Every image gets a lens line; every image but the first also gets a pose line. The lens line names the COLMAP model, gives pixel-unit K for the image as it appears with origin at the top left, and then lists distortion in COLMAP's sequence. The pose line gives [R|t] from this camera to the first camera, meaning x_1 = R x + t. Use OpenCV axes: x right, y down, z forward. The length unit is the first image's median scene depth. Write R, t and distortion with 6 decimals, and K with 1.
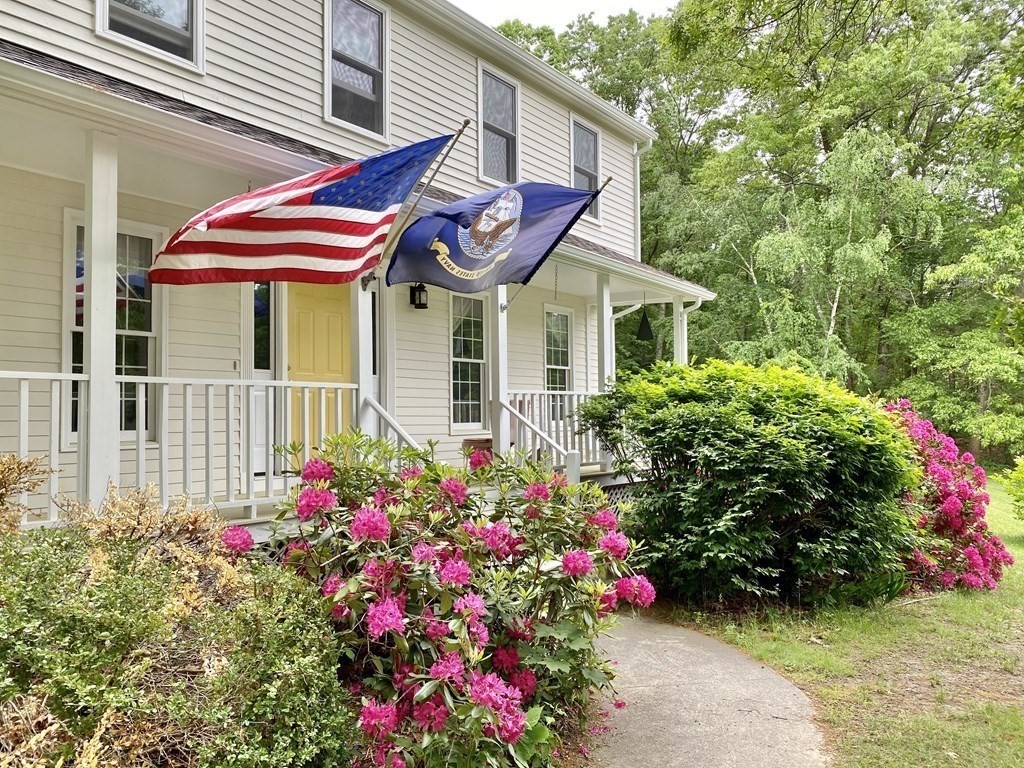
lens RADIAL K [[782.3, 0, 518.1], [0, 782.3, 395.1], [0, 0, 1]] dist [0.034121, -0.038501]
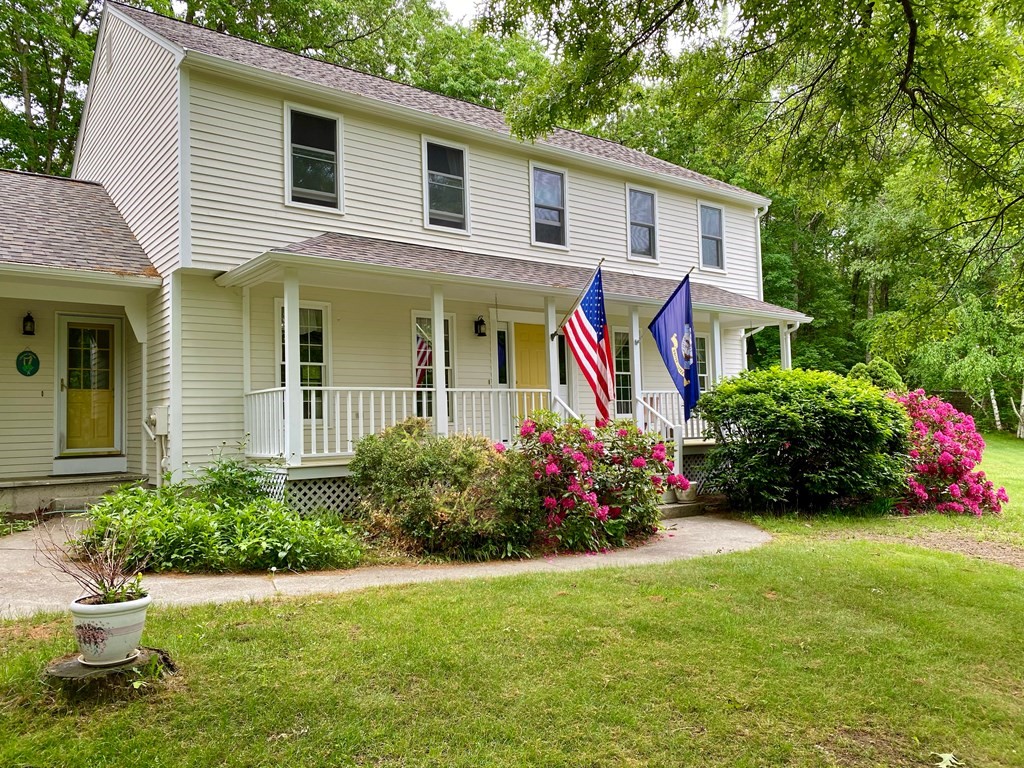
lens RADIAL K [[742.3, 0, 508.8], [0, 742.3, 375.3], [0, 0, 1]] dist [-0.009490, 0.006117]
pose [[0.957655, -0.038356, -0.285352, 0.191519], [0.025615, 0.998507, -0.048251, 0.032515], [0.286777, 0.038898, 0.957207, -0.679365]]
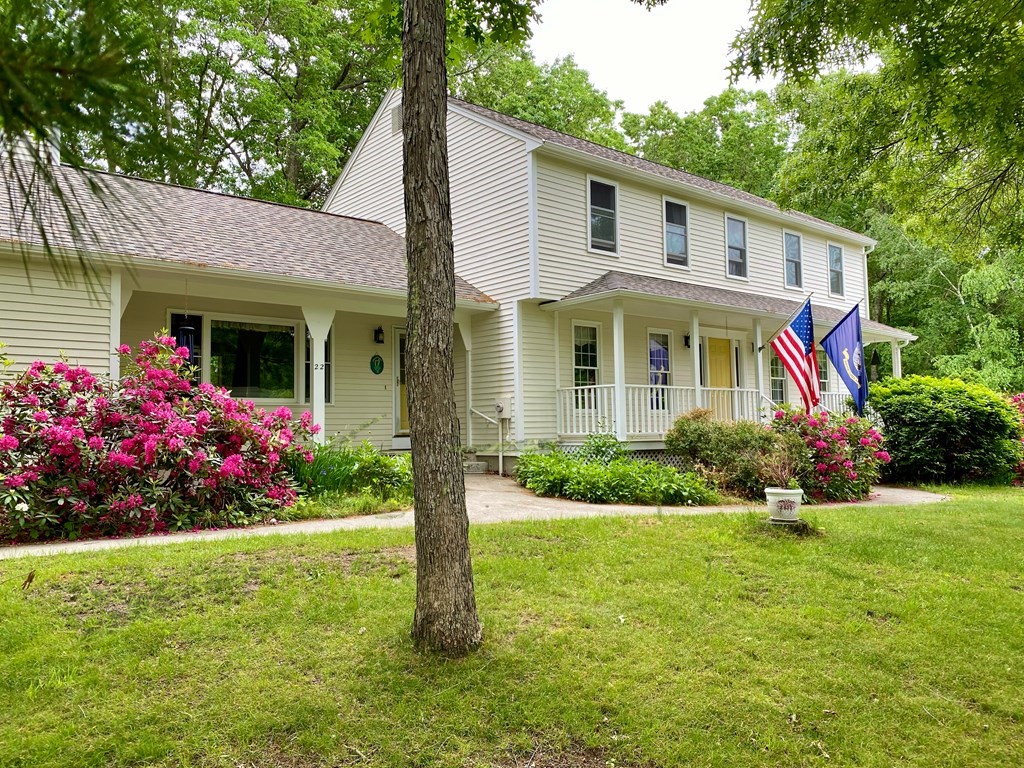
lens RADIAL K [[742.3, 0, 521.0], [0, 742.3, 384.1], [0, 0, 1]] dist [-0.009490, 0.006117]
pose [[0.965209, -0.020756, -0.260654, -0.288448], [0.012379, 0.999354, -0.033740, 0.036214], [0.261186, 0.029340, 0.964842, -1.361917]]
